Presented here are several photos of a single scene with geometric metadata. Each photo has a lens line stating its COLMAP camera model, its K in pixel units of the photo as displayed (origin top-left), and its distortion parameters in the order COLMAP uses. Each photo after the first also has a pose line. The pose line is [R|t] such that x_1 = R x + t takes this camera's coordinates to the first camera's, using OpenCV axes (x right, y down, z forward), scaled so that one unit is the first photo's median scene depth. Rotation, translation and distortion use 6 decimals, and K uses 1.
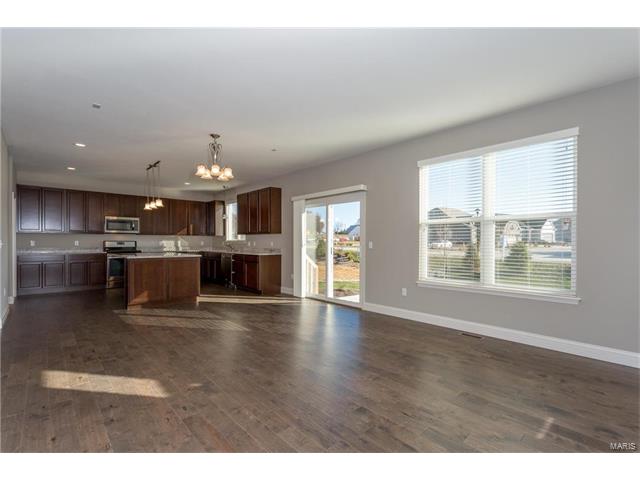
lens RADIAL K [[305.8, 0, 318.1], [0, 305.8, 243.3], [0, 0, 1]] dist [-0.000496, 0.002219]
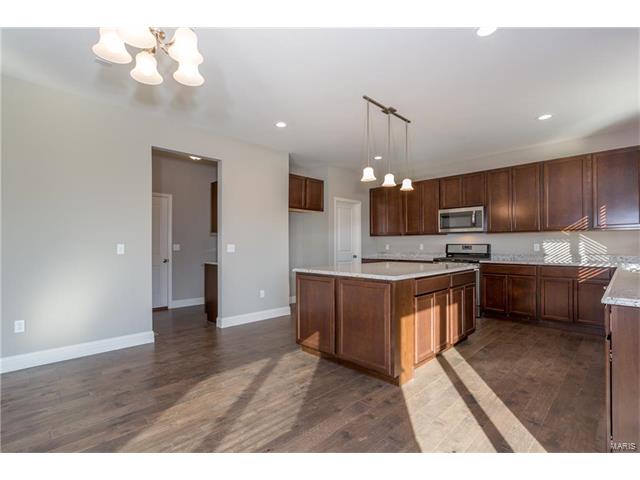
lens RADIAL K [[305.8, 0, 313.3], [0, 305.8, 240.7], [0, 0, 1]] dist [-0.000496, 0.002219]
pose [[0.028123, -0.020373, -0.999397, 0.014134], [-0.001621, 0.999790, -0.020427, -0.000665], [0.999603, 0.002195, 0.028084, 0.673714]]
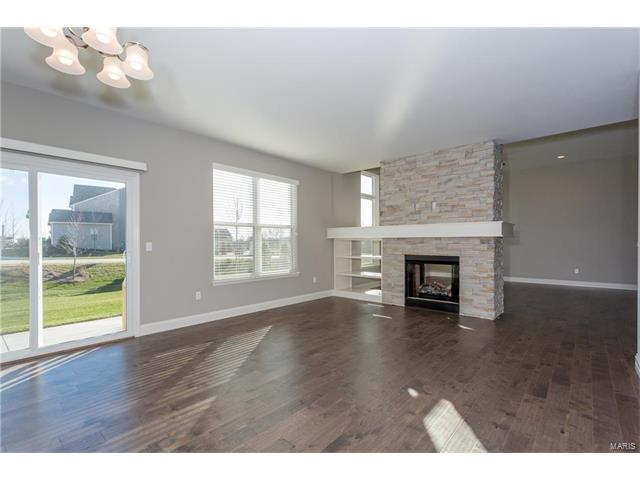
lens RADIAL K [[305.8, 0, 319.1], [0, 305.8, 243.0], [0, 0, 1]] dist [-0.000496, 0.002219]
pose [[-0.119612, -0.002929, 0.992816, -0.418163], [0.004775, 0.999982, 0.003526, -0.002254], [-0.992809, 0.005162, -0.119596, 0.451488]]
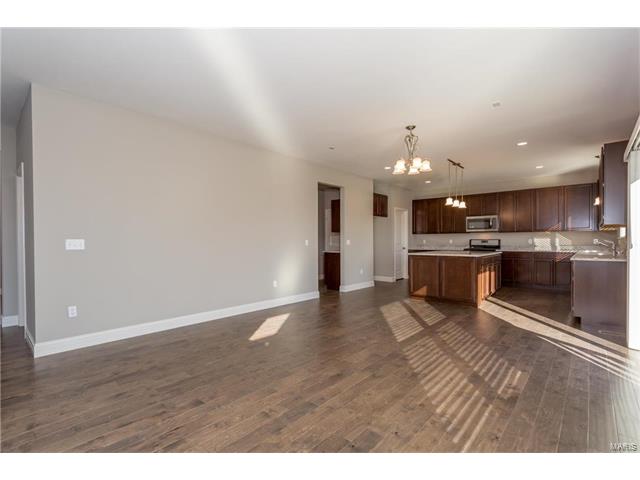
lens RADIAL K [[305.8, 0, 312.7], [0, 305.8, 242.7], [0, 0, 1]] dist [-0.000496, 0.002219]
pose [[0.092035, -0.000007, -0.995756, 0.327084], [0.001147, 0.999999, 0.000099, 0.002961], [0.995755, -0.001152, 0.092035, 0.352829]]
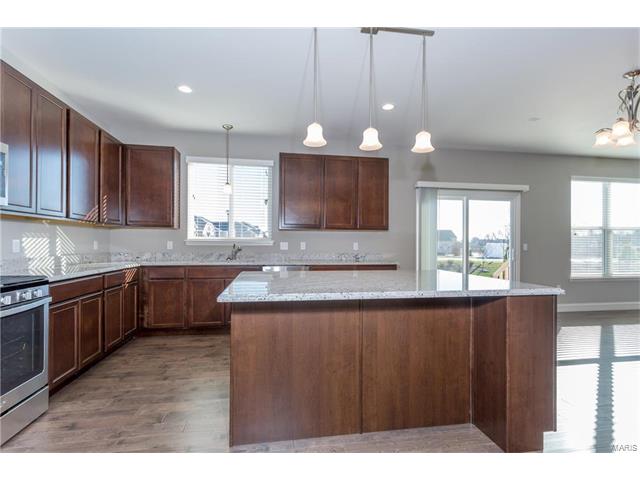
lens RADIAL K [[305.8, 0, 321.4], [0, 305.8, 245.1], [0, 0, 1]] dist [-0.000496, 0.002219]
pose [[0.540671, -0.006895, 0.841206, -0.689806], [-0.002422, 0.999950, 0.009753, -0.005778], [-0.841231, -0.007310, 0.540627, 0.682847]]
